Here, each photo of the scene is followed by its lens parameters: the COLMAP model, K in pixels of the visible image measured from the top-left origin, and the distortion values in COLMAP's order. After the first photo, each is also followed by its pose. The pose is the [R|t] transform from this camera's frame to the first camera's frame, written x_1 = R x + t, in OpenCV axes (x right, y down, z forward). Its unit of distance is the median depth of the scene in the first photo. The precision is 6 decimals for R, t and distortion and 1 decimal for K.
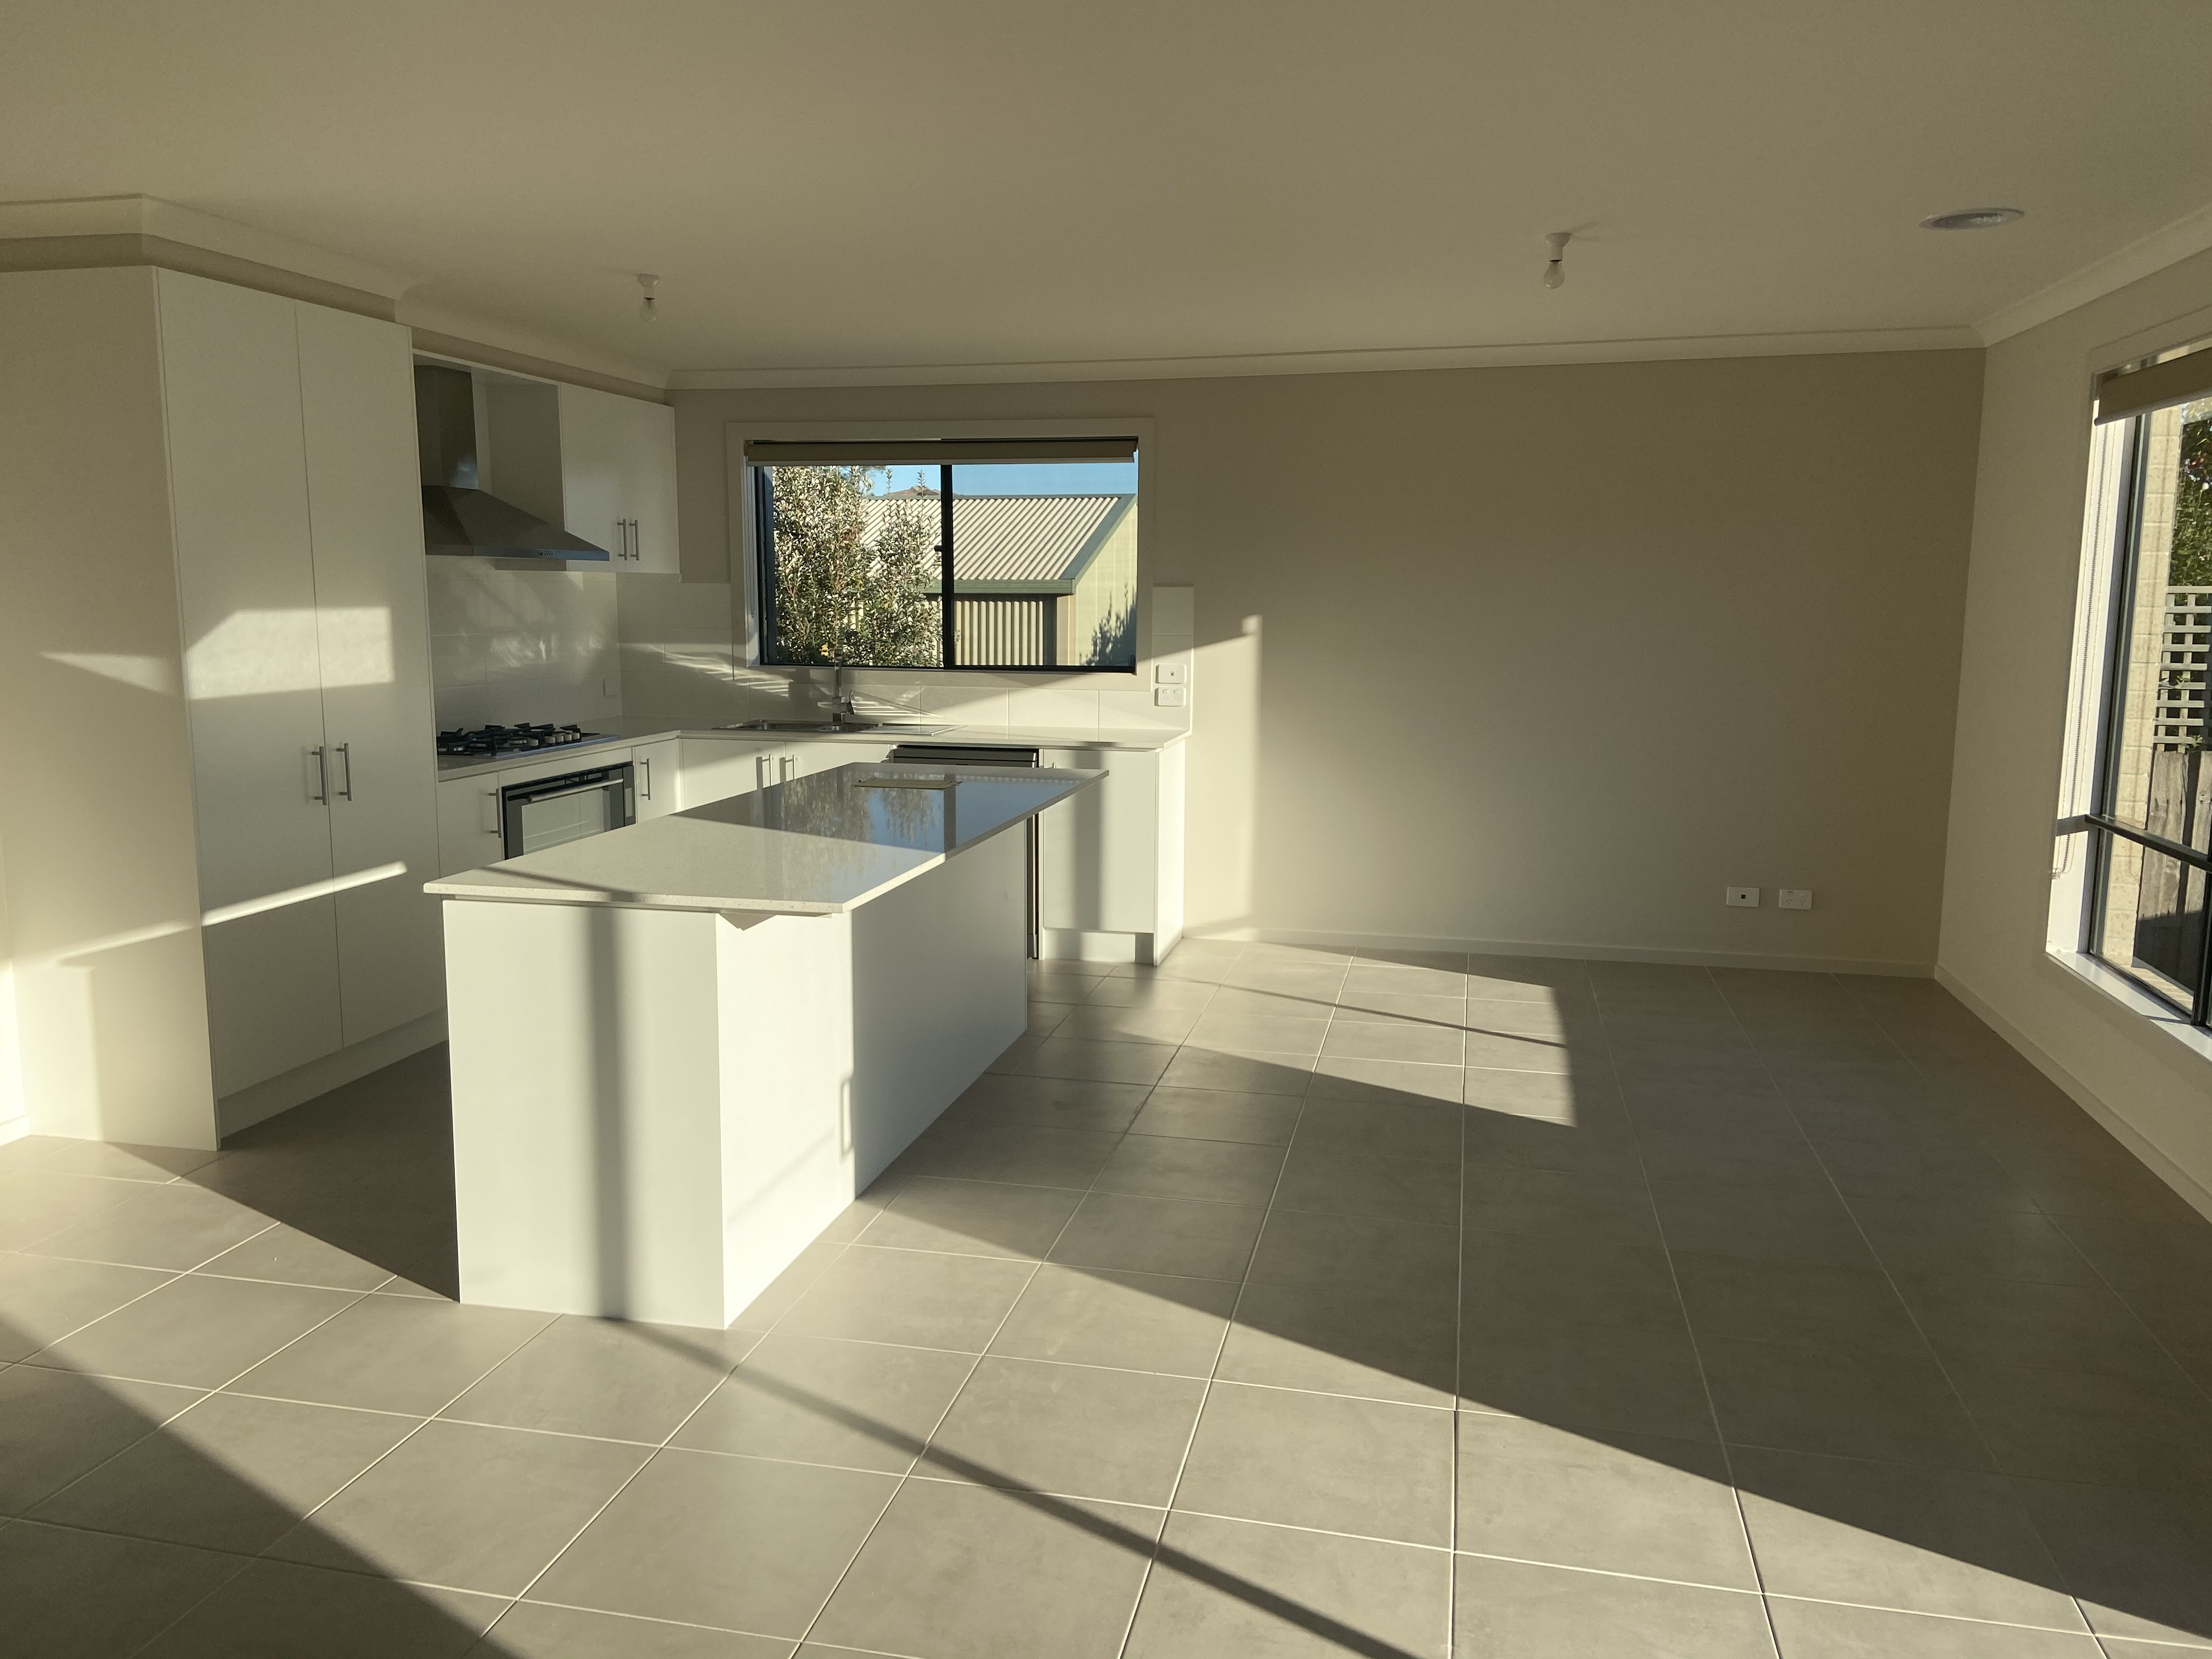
lens RADIAL K [[1620.9, 0, 1099.3], [0, 1620.9, 815.6], [0, 0, 1]] dist [0.133657, -0.212924]
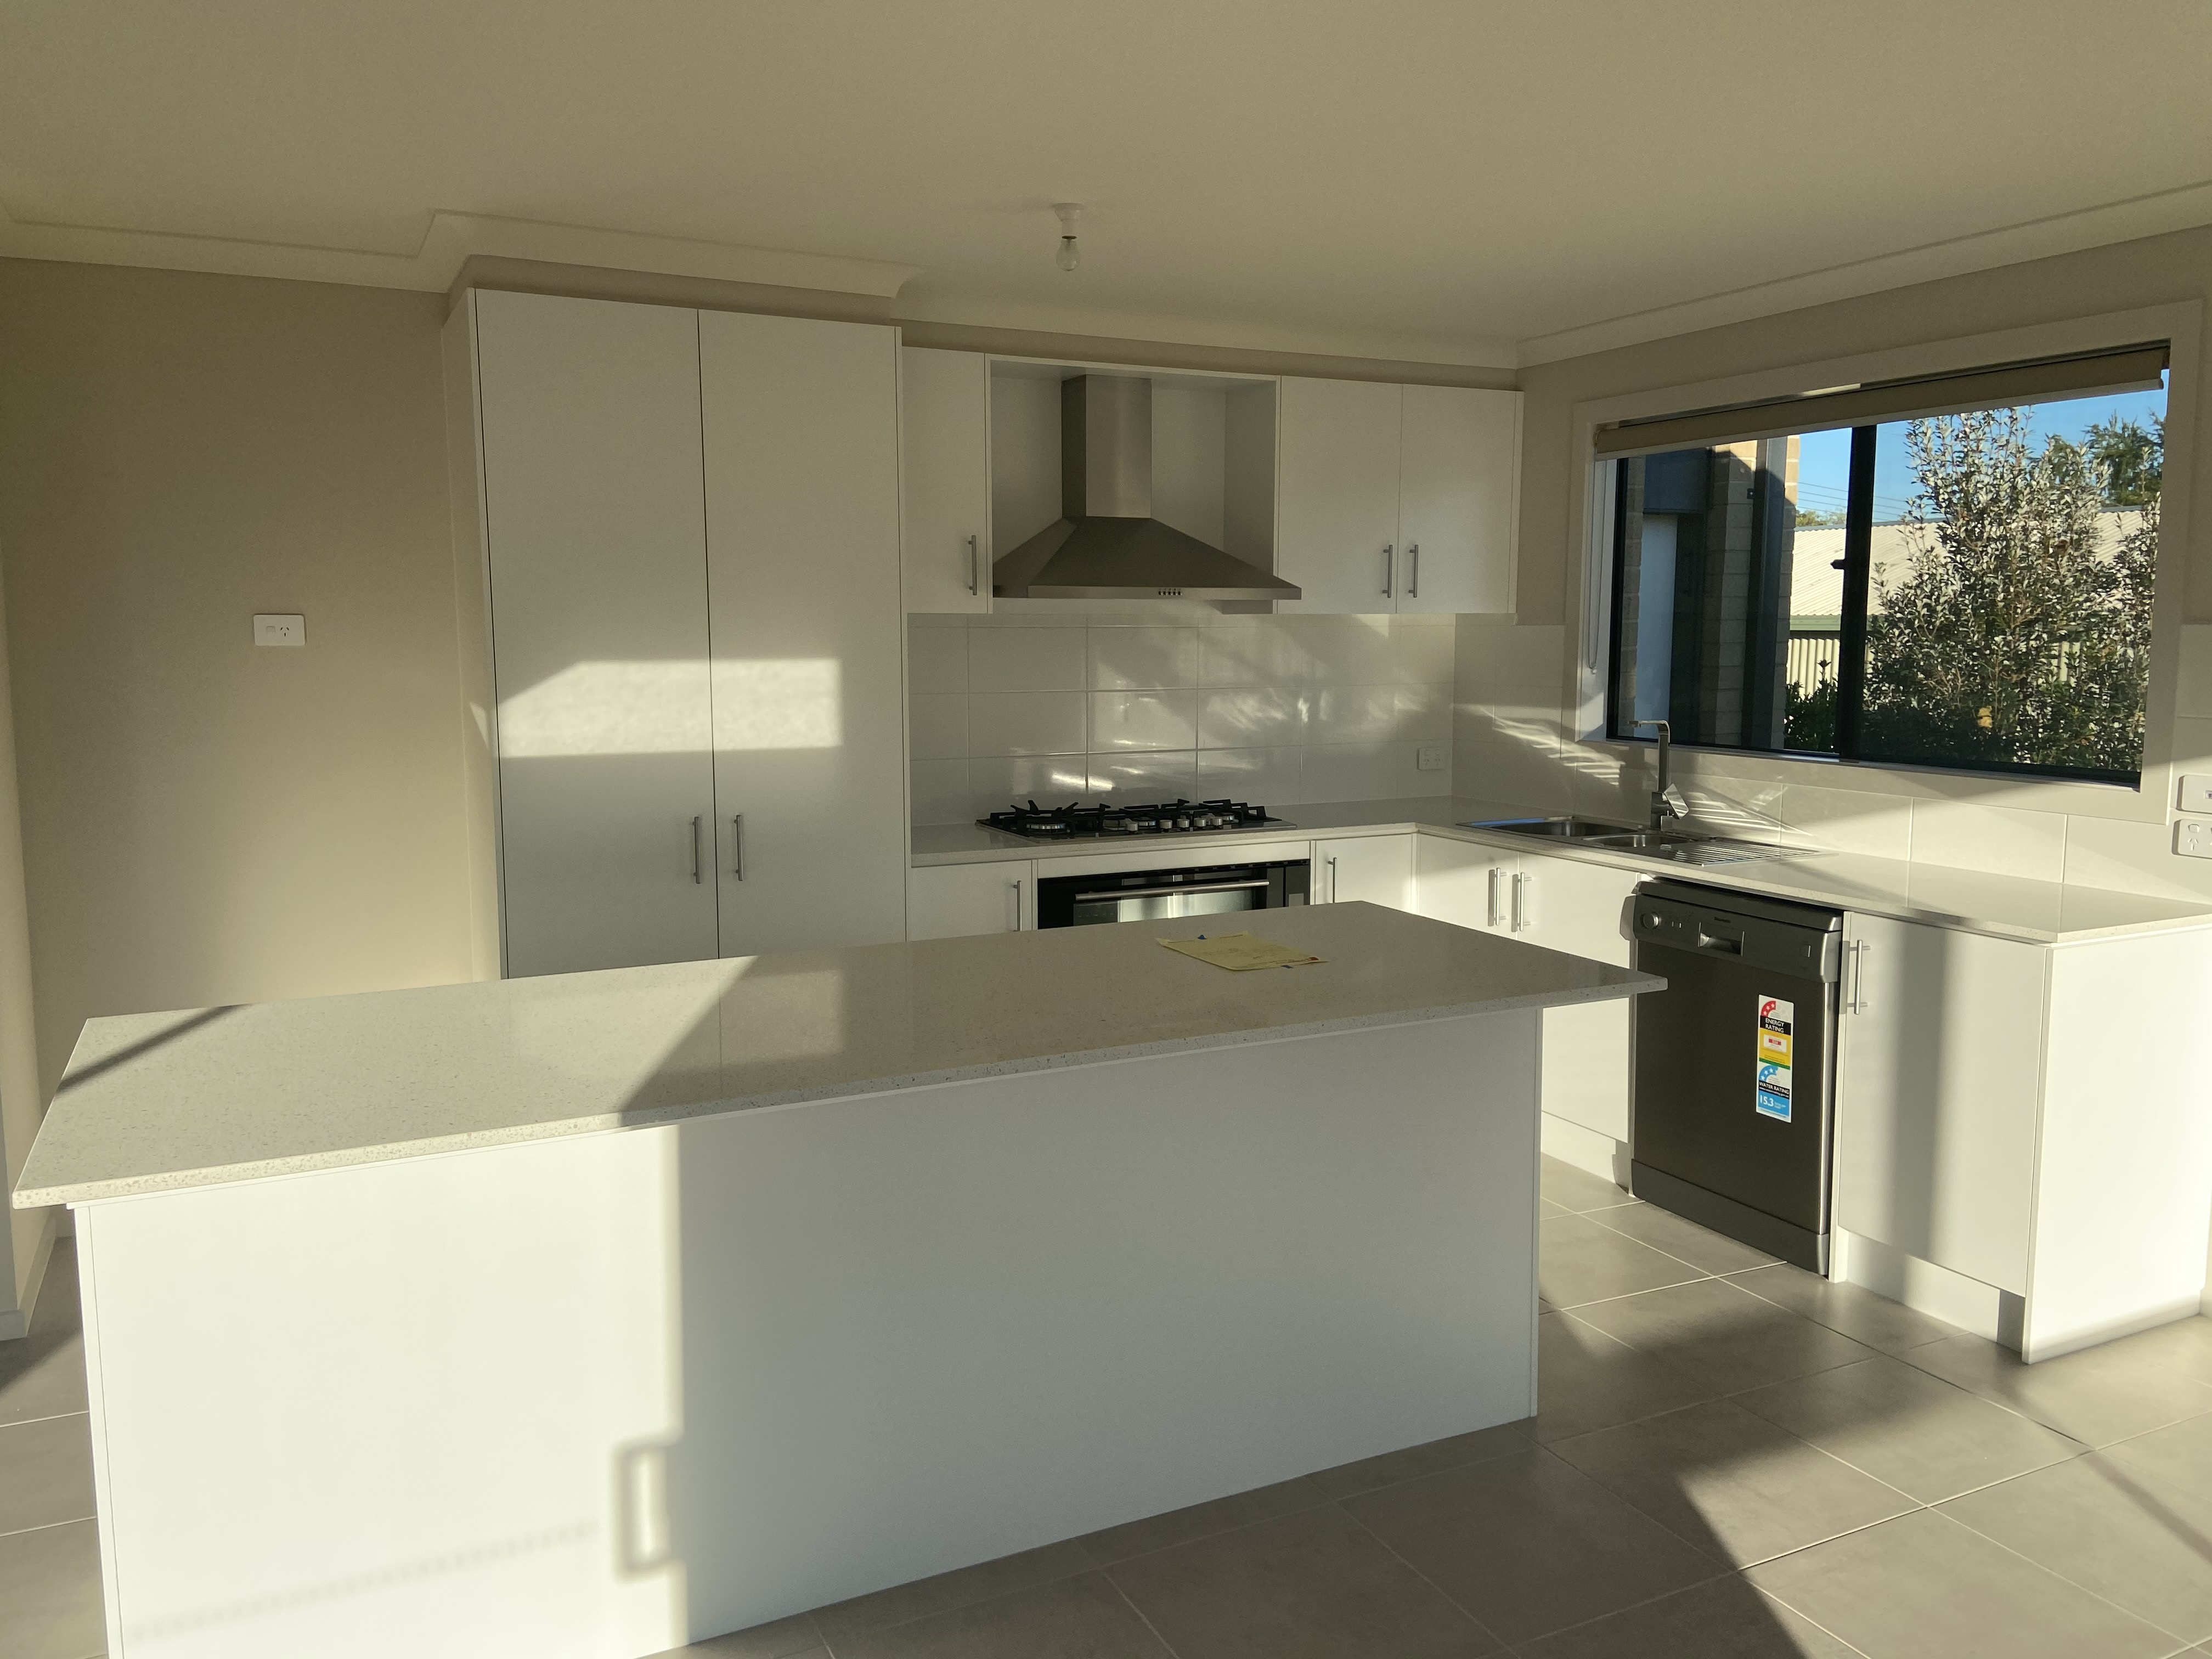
lens RADIAL K [[1620.9, 0, 1099.3], [0, 1620.9, 815.6], [0, 0, 1]] dist [0.133657, -0.212924]
pose [[0.628326, 0.084787, -0.773316, 0.225873], [-0.104812, 0.994206, 0.023845, -0.057222], [0.770858, 0.066070, 0.633572, 0.410607]]
